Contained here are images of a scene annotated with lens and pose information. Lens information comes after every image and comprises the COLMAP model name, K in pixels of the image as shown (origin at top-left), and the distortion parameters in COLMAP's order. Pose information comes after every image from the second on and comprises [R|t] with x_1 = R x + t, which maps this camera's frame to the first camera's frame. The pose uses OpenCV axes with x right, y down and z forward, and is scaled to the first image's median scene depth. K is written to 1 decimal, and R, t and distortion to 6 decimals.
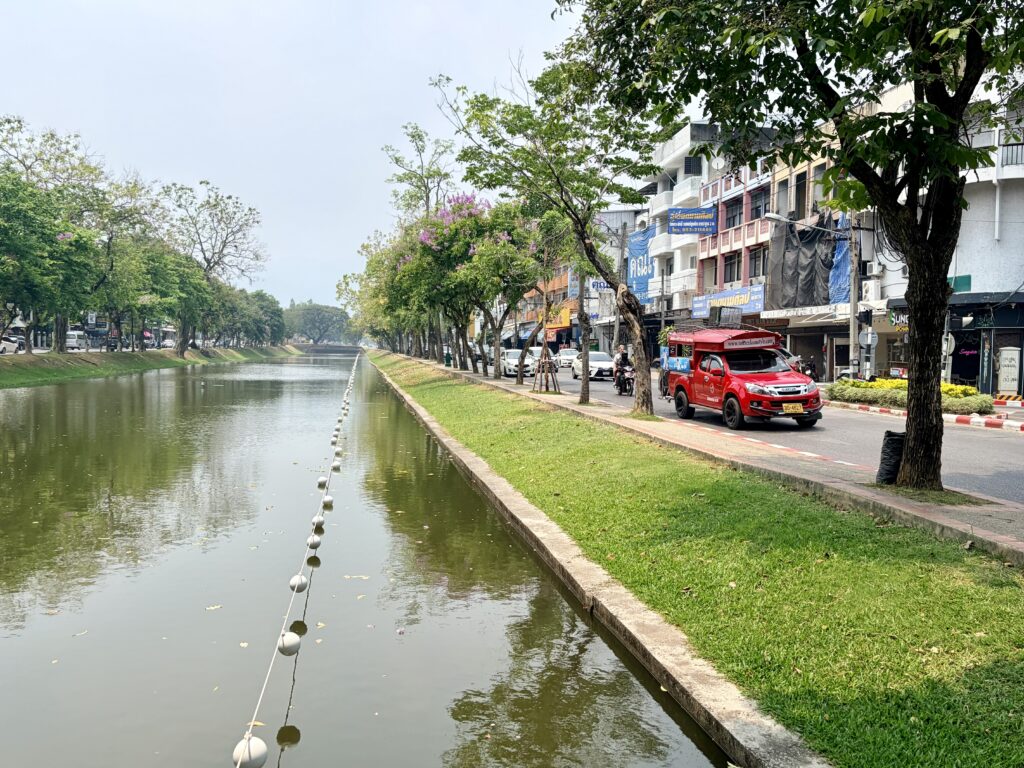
lens RADIAL K [[909.5, 0, 507.4], [0, 909.5, 384.6], [0, 0, 1]] dist [0.036934, -0.042508]
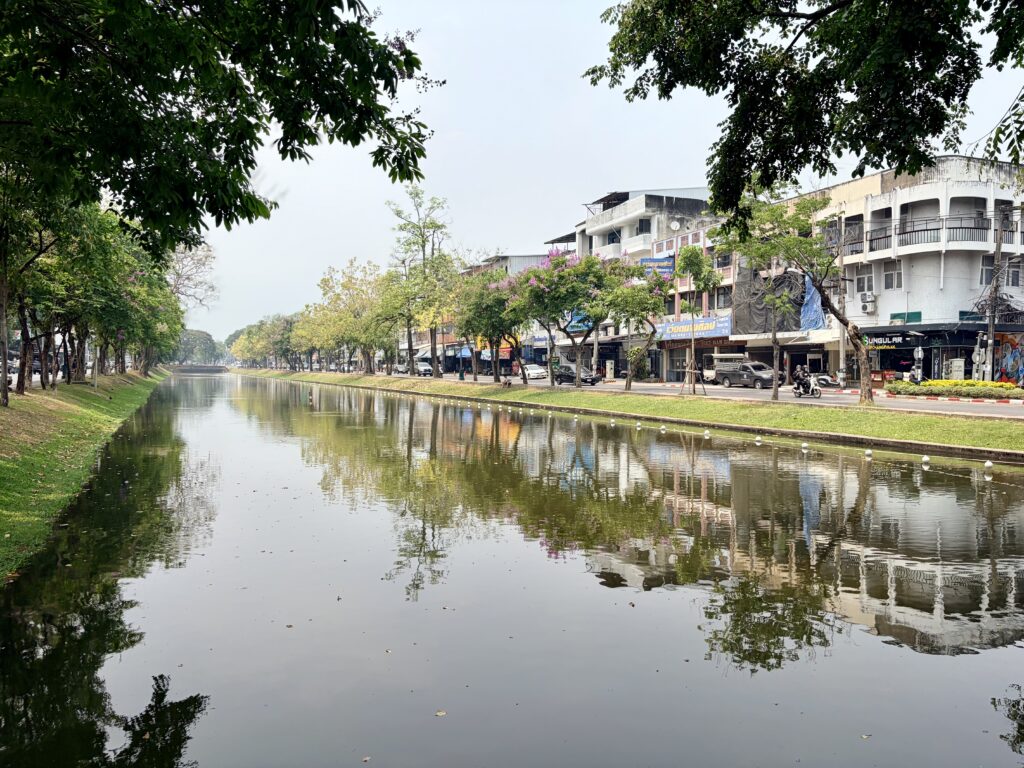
lens RADIAL K [[781.6, 0, 510.2], [0, 781.6, 374.4], [0, 0, 1]] dist [0.027369, -0.029663]
pose [[0.974805, -0.015859, 0.222494, -0.381126], [0.021973, 0.999445, -0.025029, 0.001375], [-0.221974, 0.029287, 0.974613, -0.096471]]
